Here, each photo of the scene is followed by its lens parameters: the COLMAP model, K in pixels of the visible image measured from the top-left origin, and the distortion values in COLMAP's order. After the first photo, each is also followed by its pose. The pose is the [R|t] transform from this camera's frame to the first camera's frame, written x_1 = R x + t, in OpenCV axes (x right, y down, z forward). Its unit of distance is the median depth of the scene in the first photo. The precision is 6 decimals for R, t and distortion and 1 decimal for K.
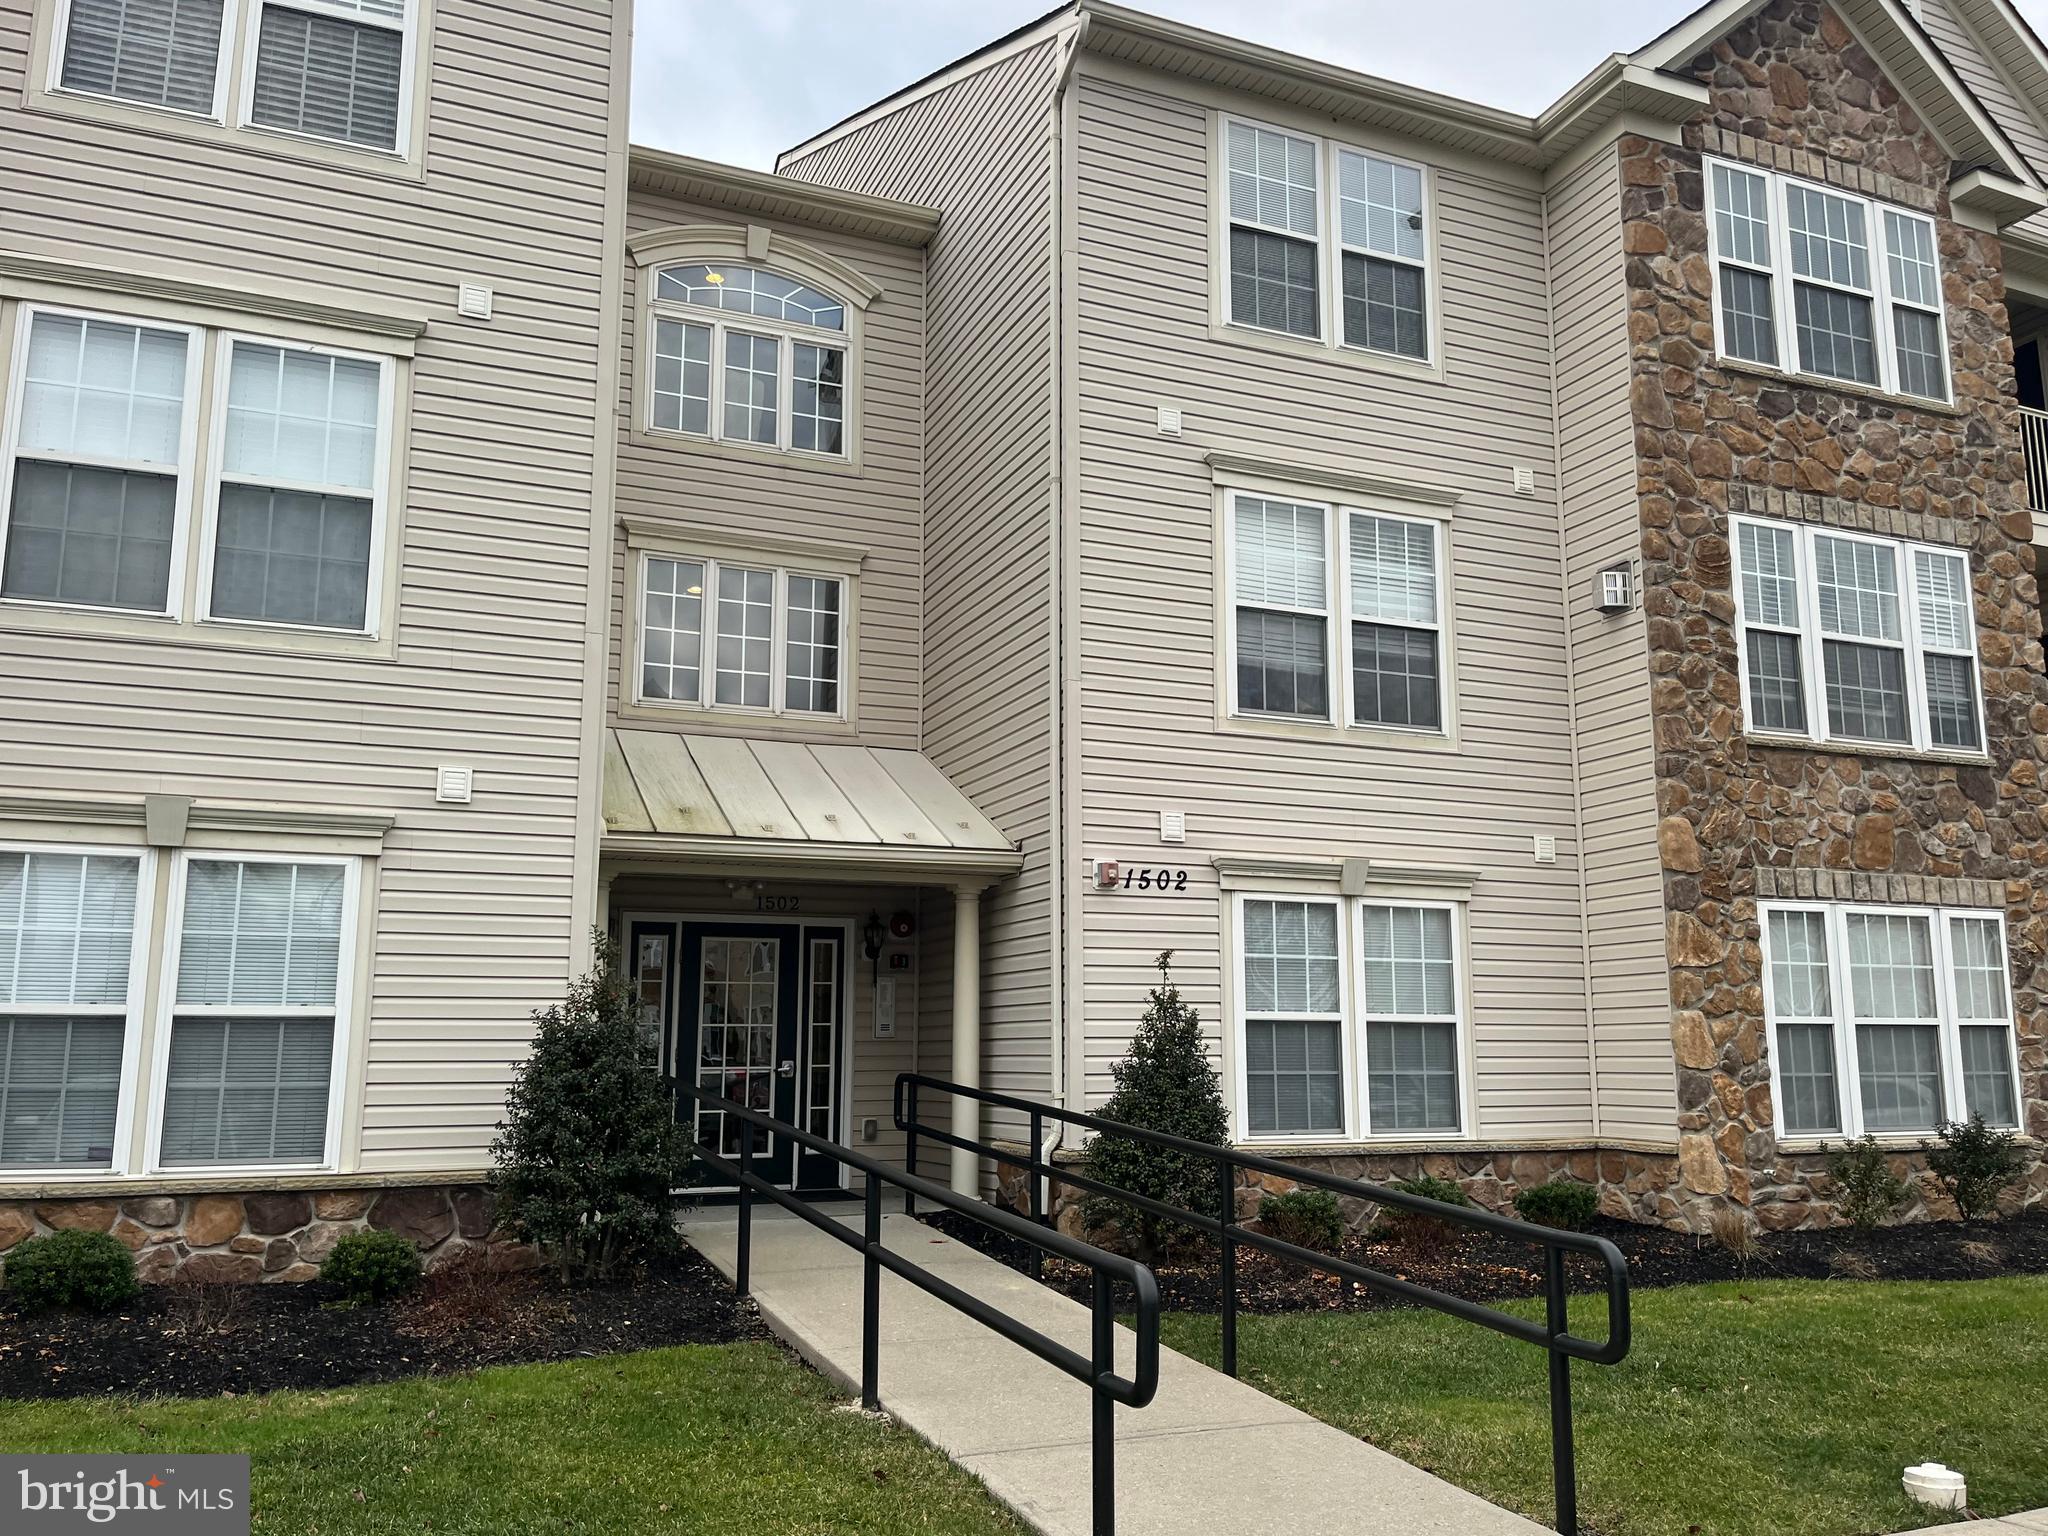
lens RADIAL K [[1614.7, 0, 1028.1], [0, 1614.7, 761.7], [0, 0, 1]] dist [0.051497, -0.074079]
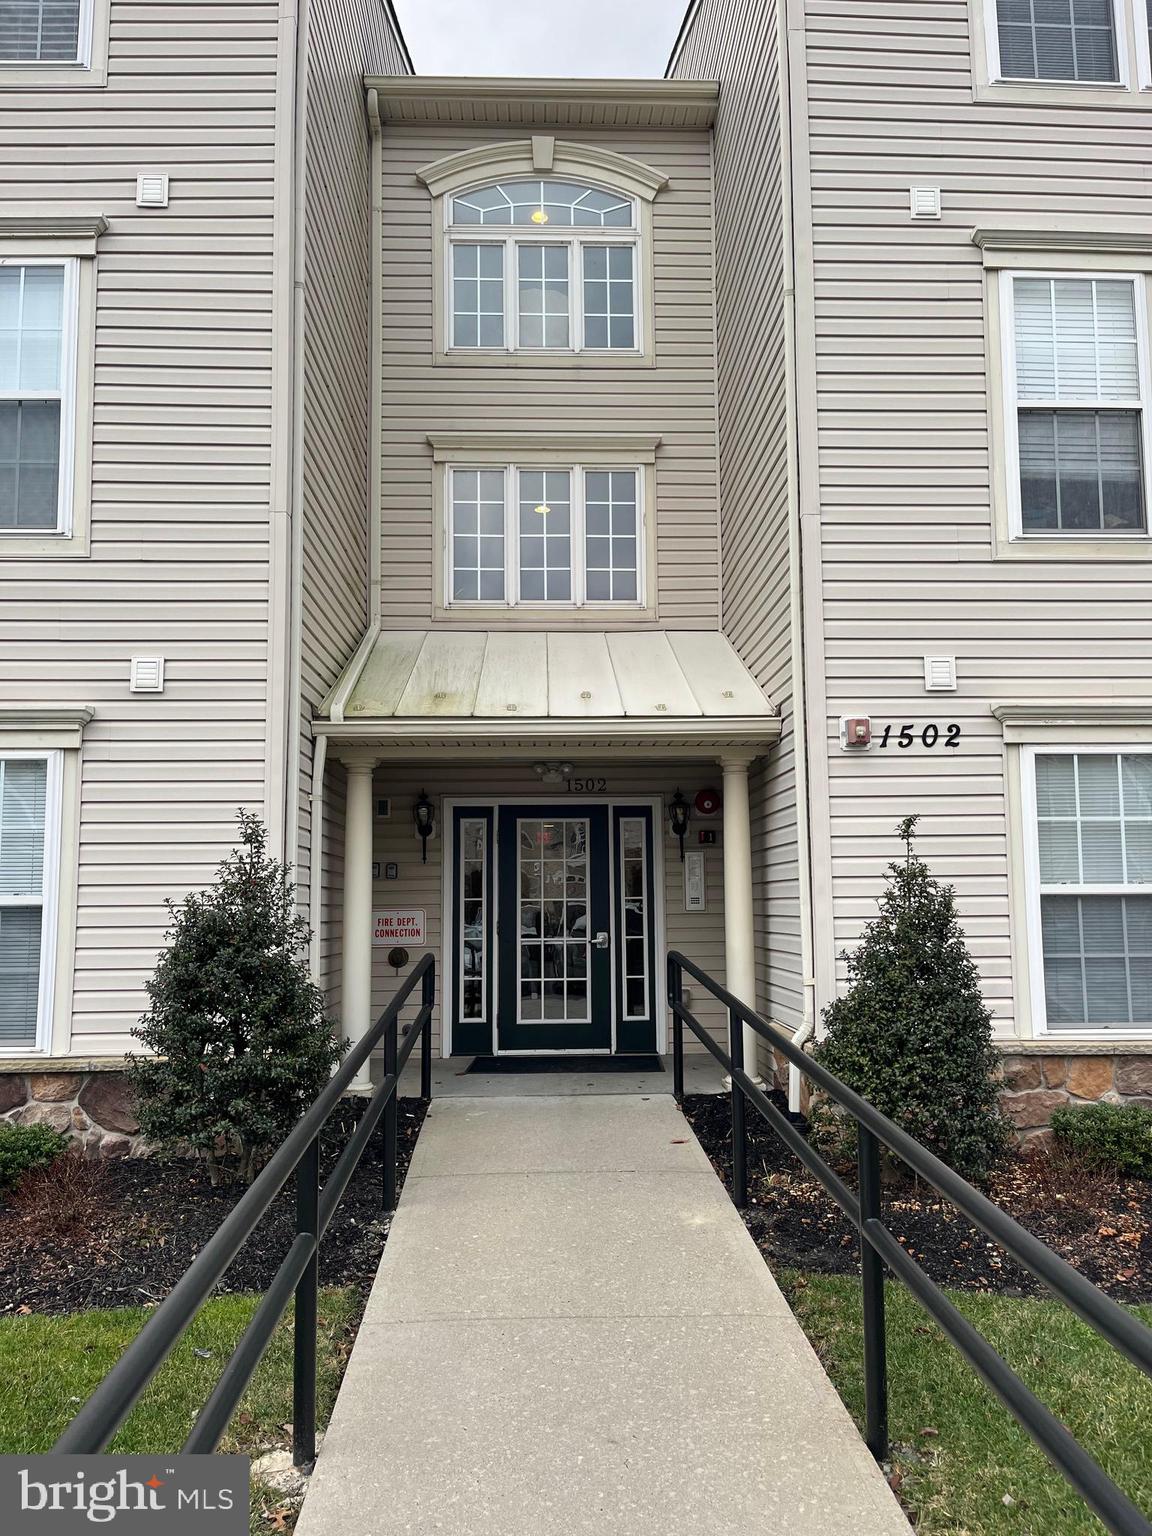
lens RADIAL K [[1155.4, 0, 577.7], [0, 1155.4, 783.3], [0, 0, 1]] dist [0.043502, -0.051481]
pose [[0.936256, -0.043888, -0.348566, 0.115625], [0.070047, 0.995565, 0.062794, 0.043721], [0.344265, -0.083207, 0.935178, 0.331984]]
